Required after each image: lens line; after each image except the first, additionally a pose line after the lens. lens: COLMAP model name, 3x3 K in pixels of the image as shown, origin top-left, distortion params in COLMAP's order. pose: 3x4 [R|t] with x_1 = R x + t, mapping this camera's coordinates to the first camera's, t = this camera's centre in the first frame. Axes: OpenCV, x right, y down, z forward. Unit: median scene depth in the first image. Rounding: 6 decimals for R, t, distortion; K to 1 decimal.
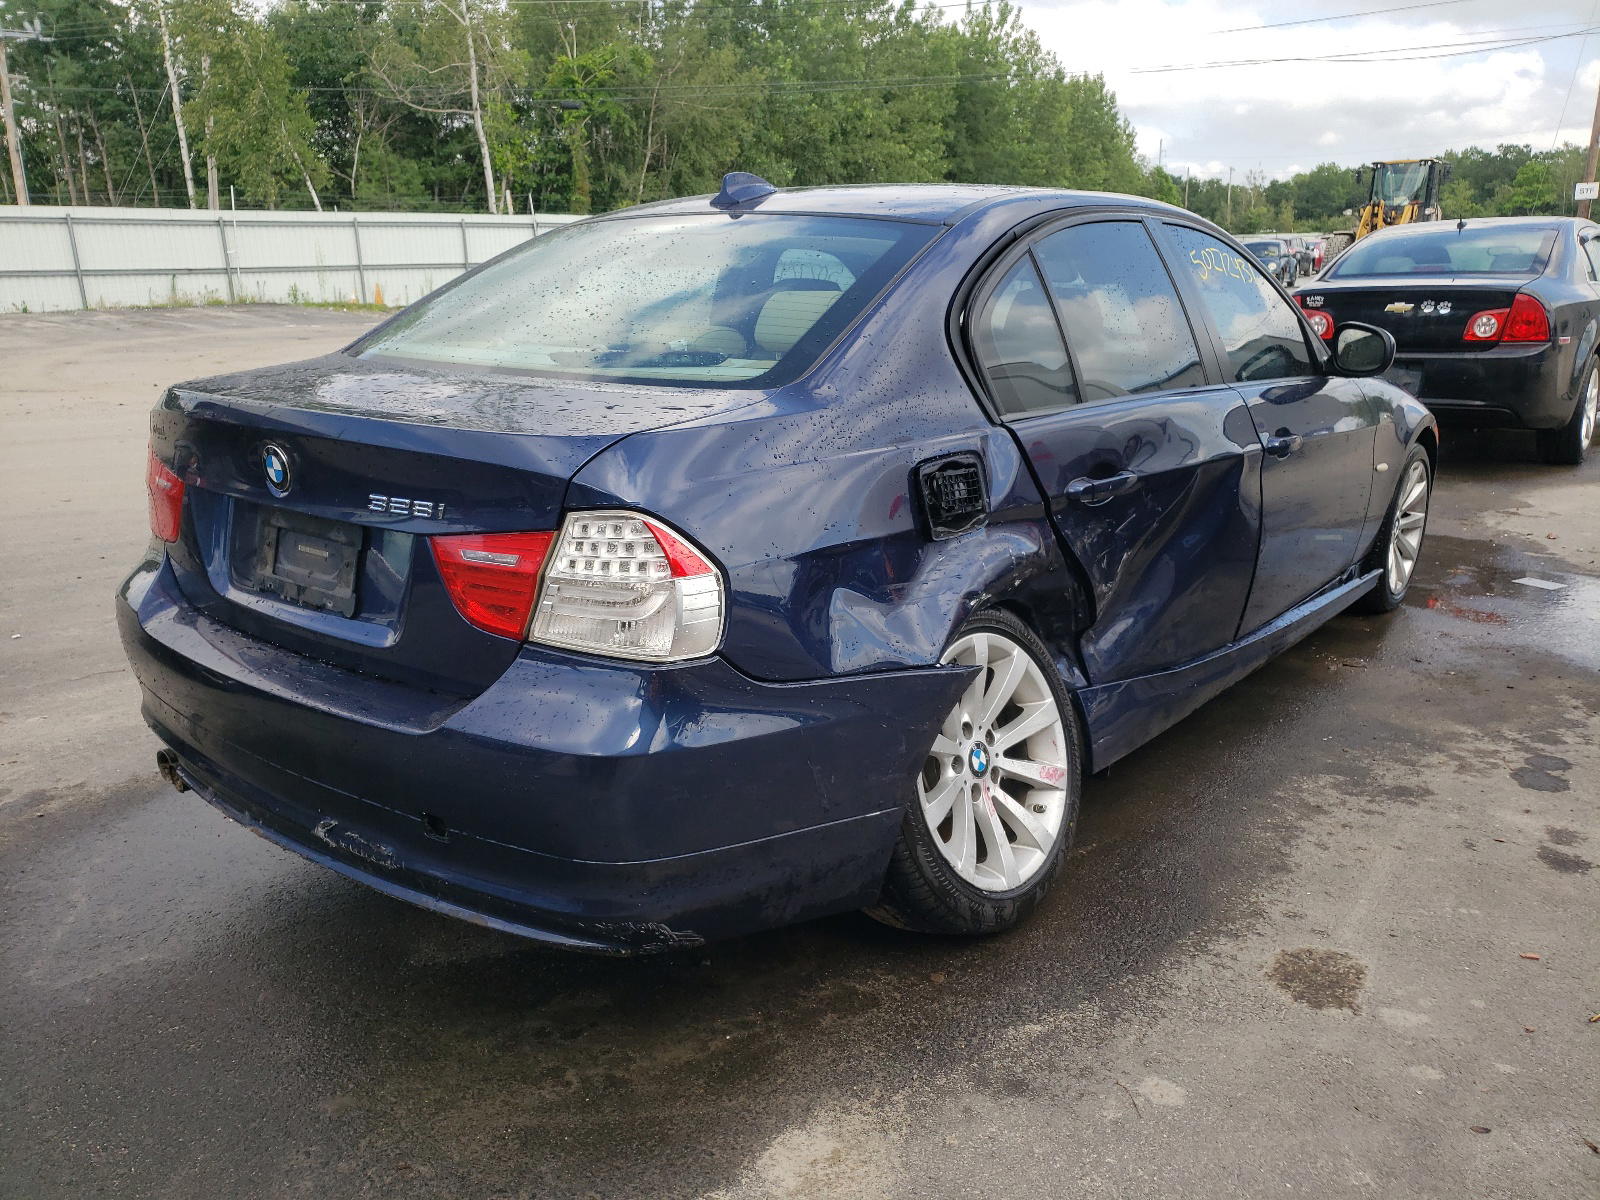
lens RADIAL K [[1193.7, 0, 800.0], [0, 1193.7, 600.0], [0, 0, 1]] dist [0.032867, 0.000395]
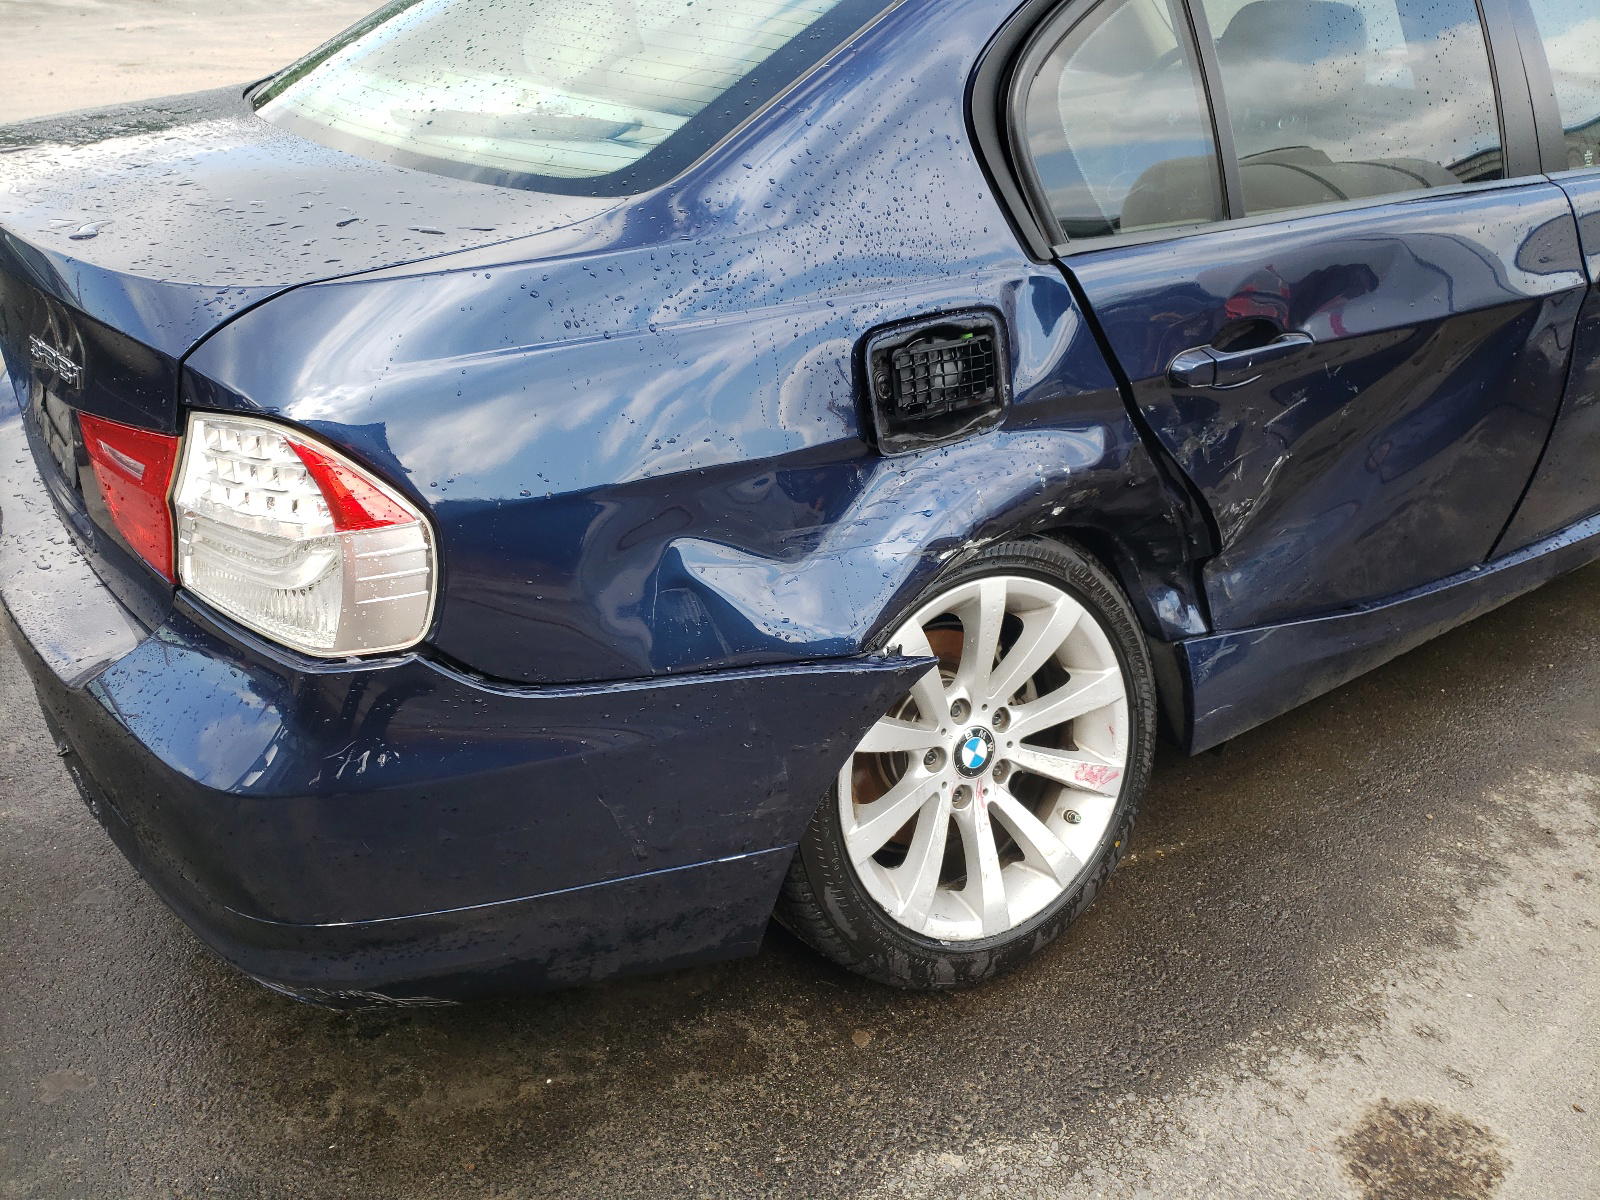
lens RADIAL K [[1219.0, 0, 800.0], [0, 1219.0, 600.0], [0, 0, 1]] dist [-0.000700, 0.050848]
pose [[0.964936, 0.131187, -0.227349, 0.207281], [-0.077183, 0.969664, 0.231938, -0.112243], [0.250879, -0.206258, 0.945789, 0.330428]]
